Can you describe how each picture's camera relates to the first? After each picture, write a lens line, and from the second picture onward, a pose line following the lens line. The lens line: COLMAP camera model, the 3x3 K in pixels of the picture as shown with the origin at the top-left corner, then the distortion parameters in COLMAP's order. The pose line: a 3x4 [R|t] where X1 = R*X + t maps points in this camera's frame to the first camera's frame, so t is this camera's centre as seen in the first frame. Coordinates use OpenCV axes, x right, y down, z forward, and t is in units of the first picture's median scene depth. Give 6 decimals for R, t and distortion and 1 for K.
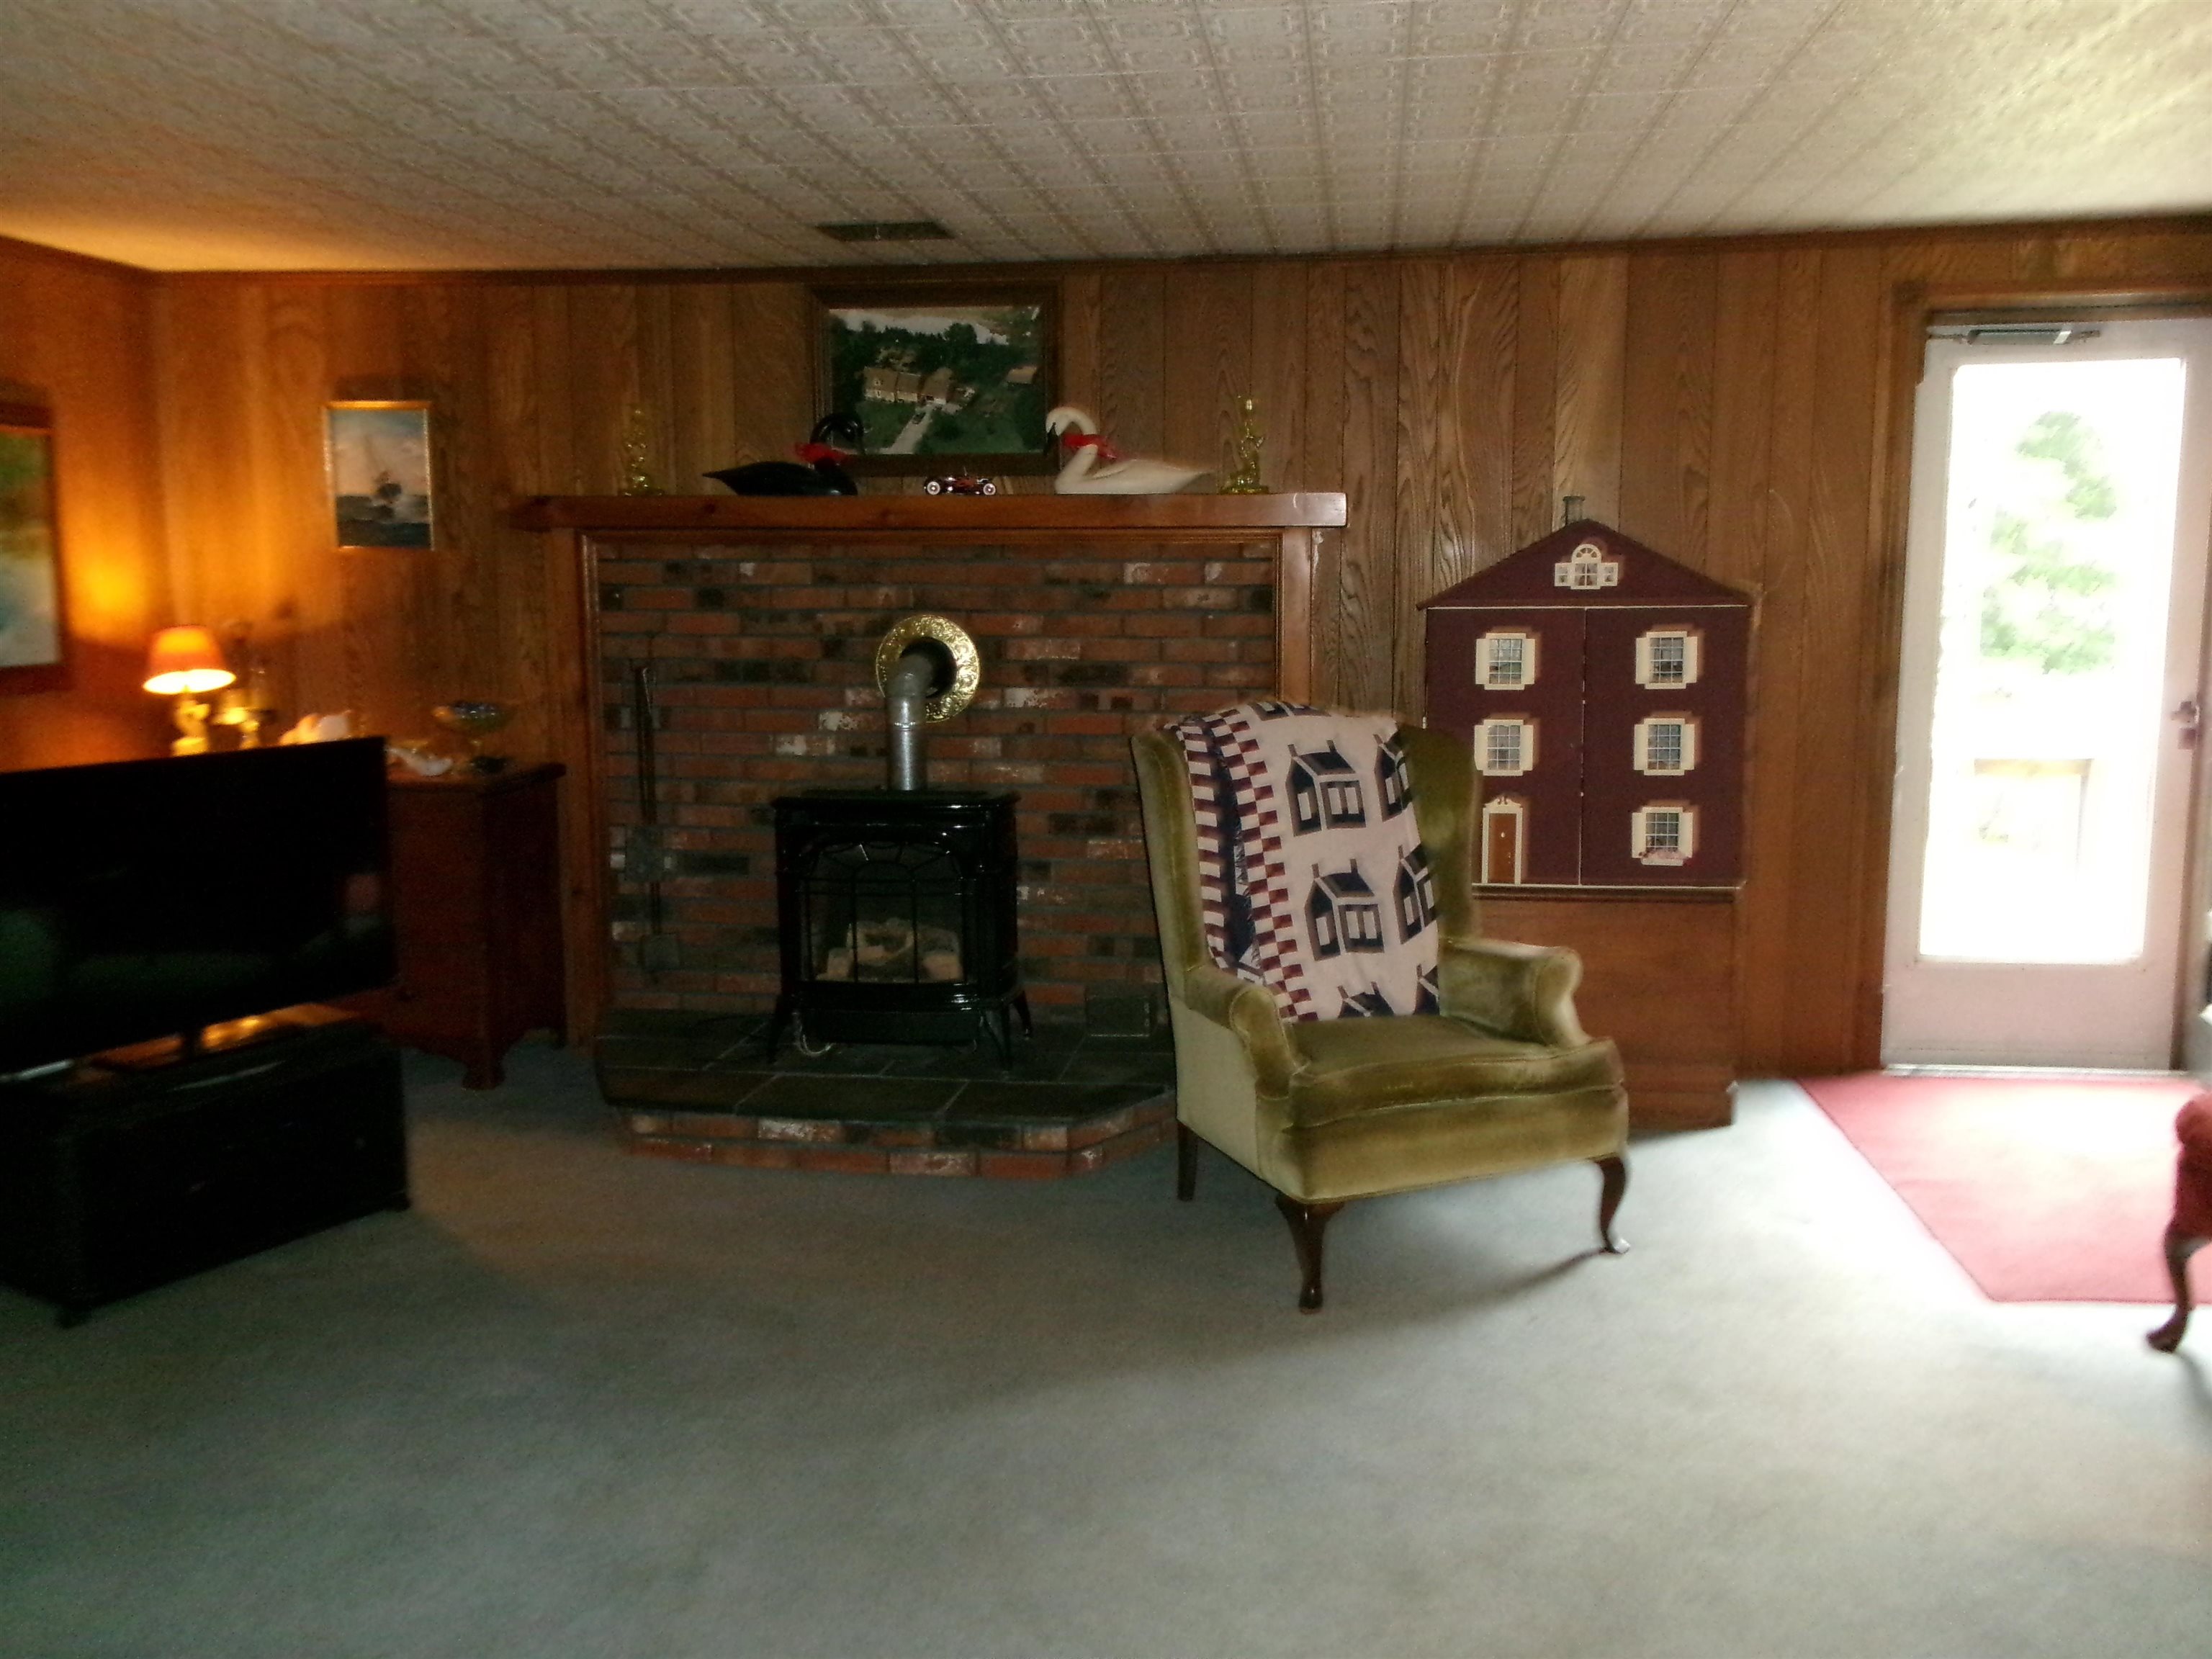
lens RADIAL K [[1826.3, 0, 1106.0], [0, 1826.3, 829.5], [0, 0, 1]] dist [0.008339, 0.013339]
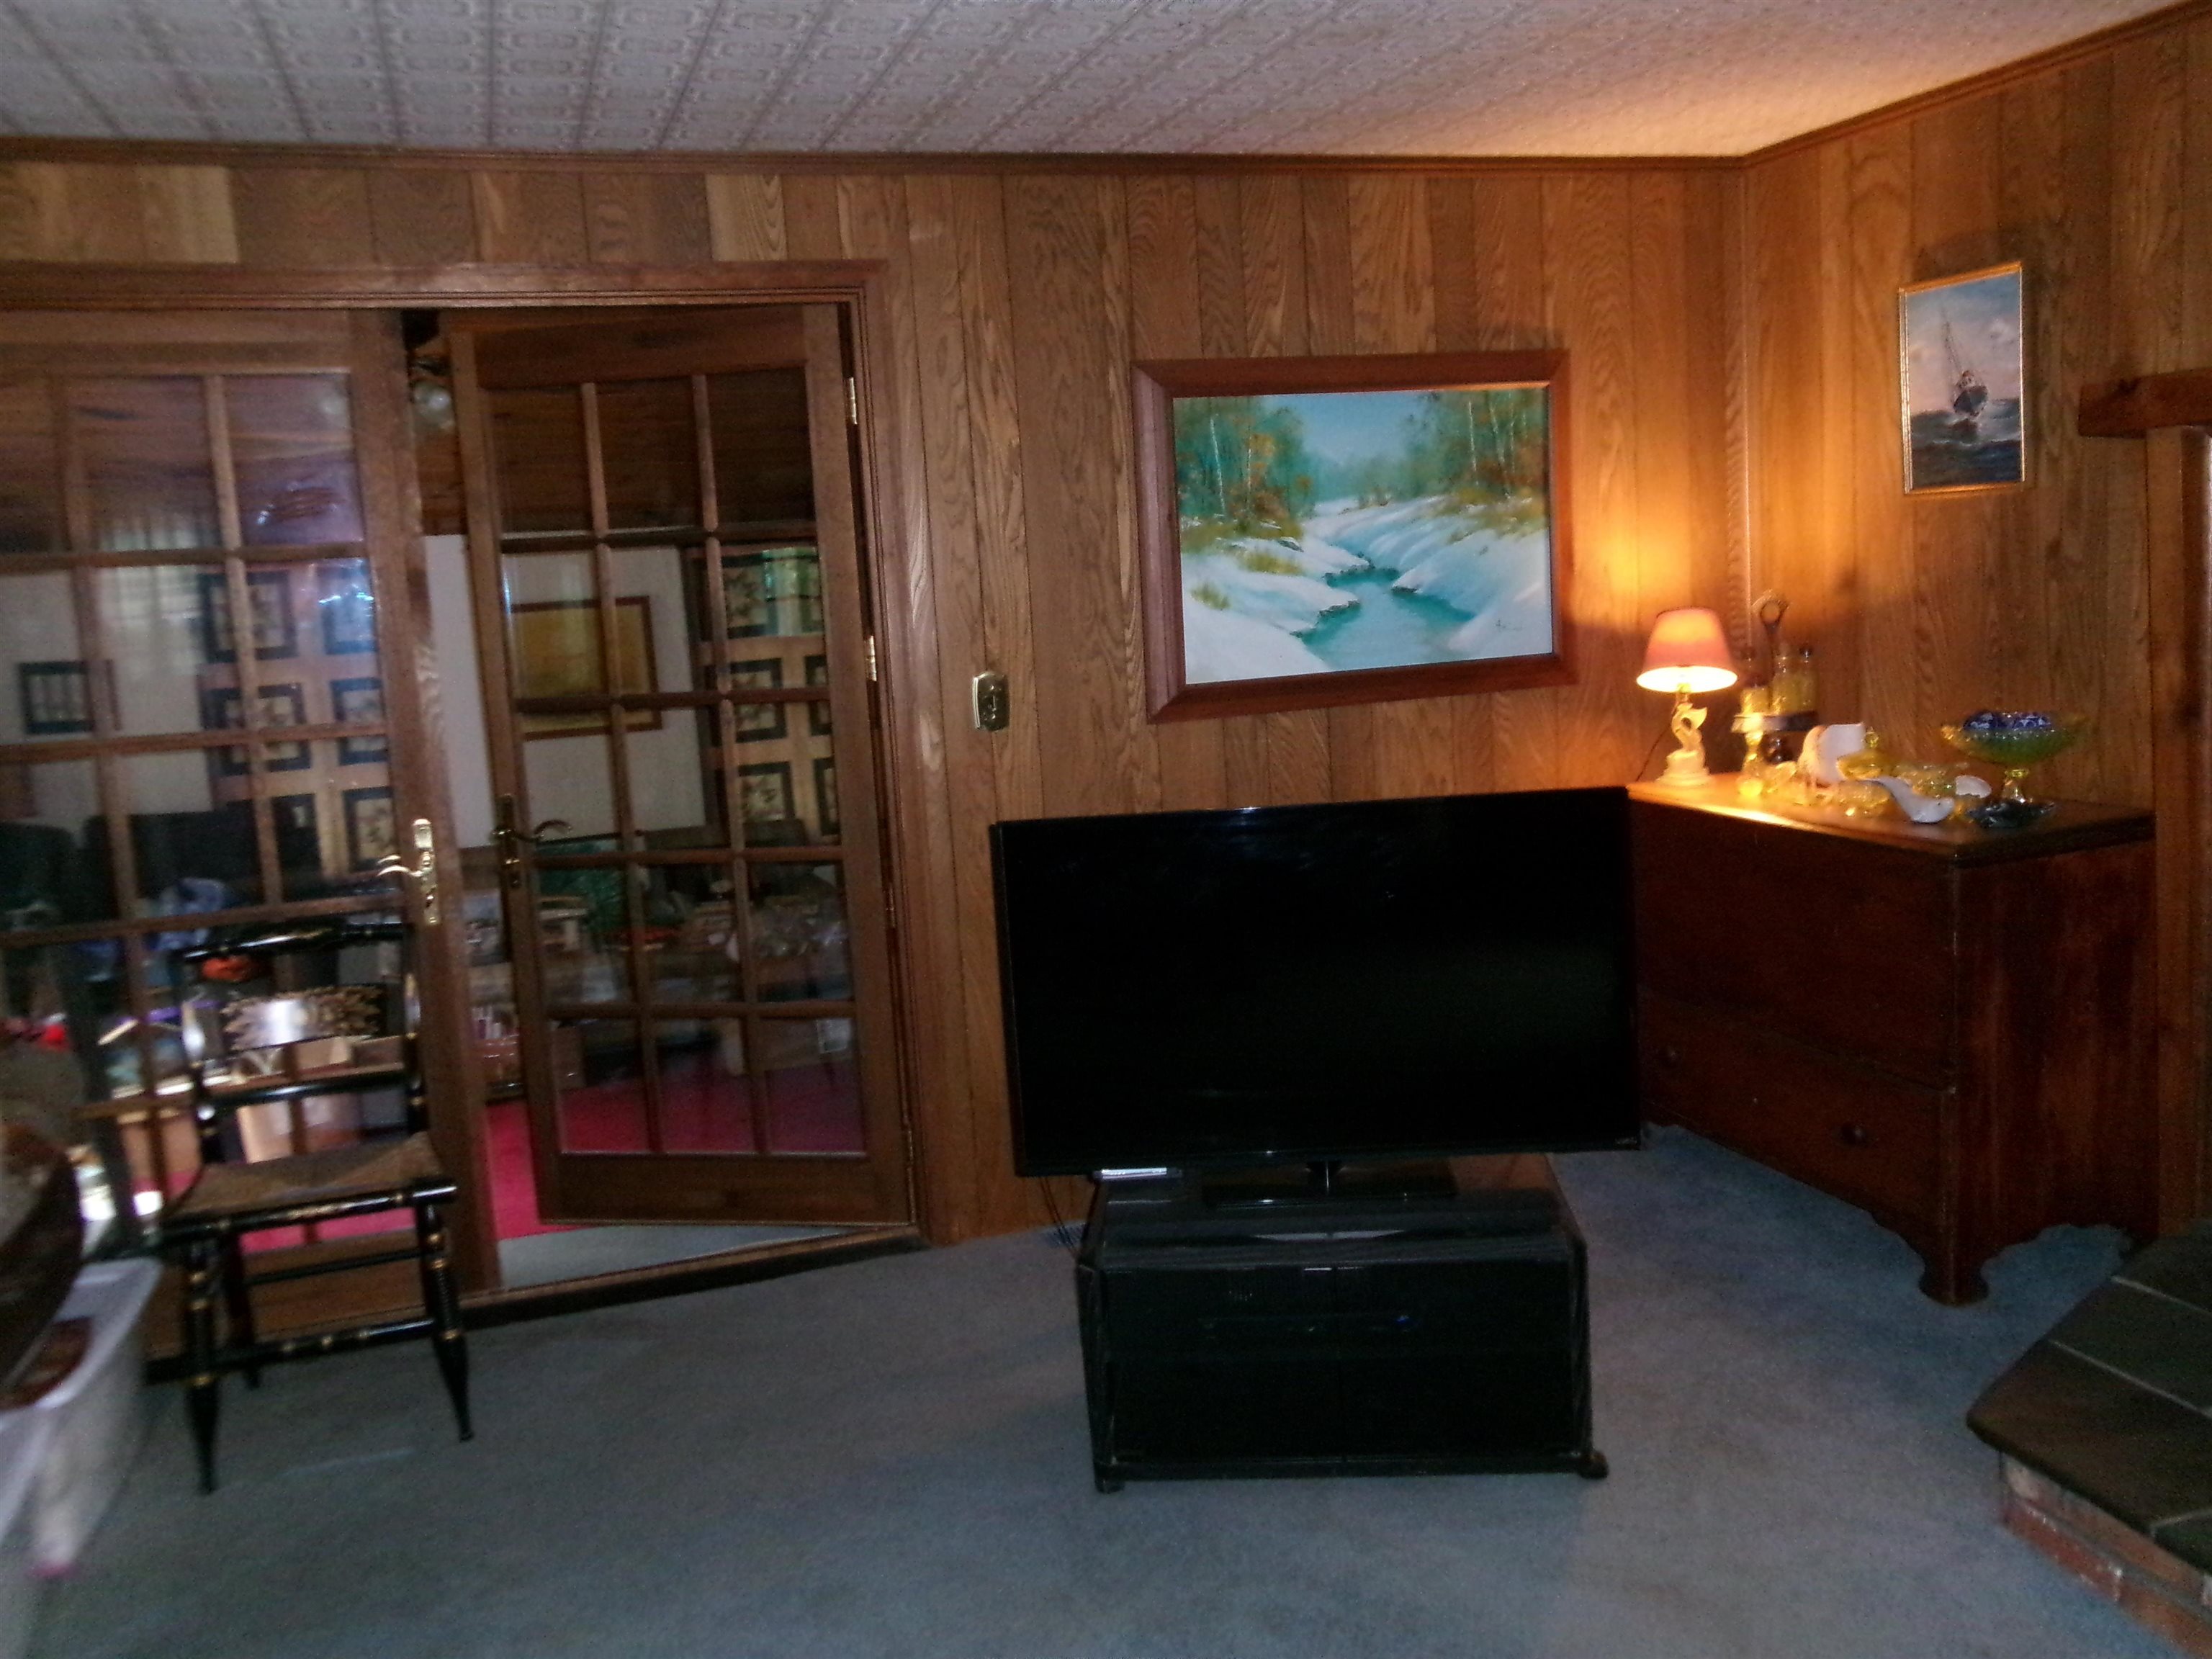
lens RADIAL K [[1826.3, 0, 1106.0], [0, 1826.3, 829.5], [0, 0, 1]] dist [0.008339, 0.013339]
pose [[0.460319, 0.085972, -0.883581, 0.084185], [-0.058611, 0.996071, 0.066383, -0.050670], [0.885816, 0.021231, 0.463550, 0.397835]]
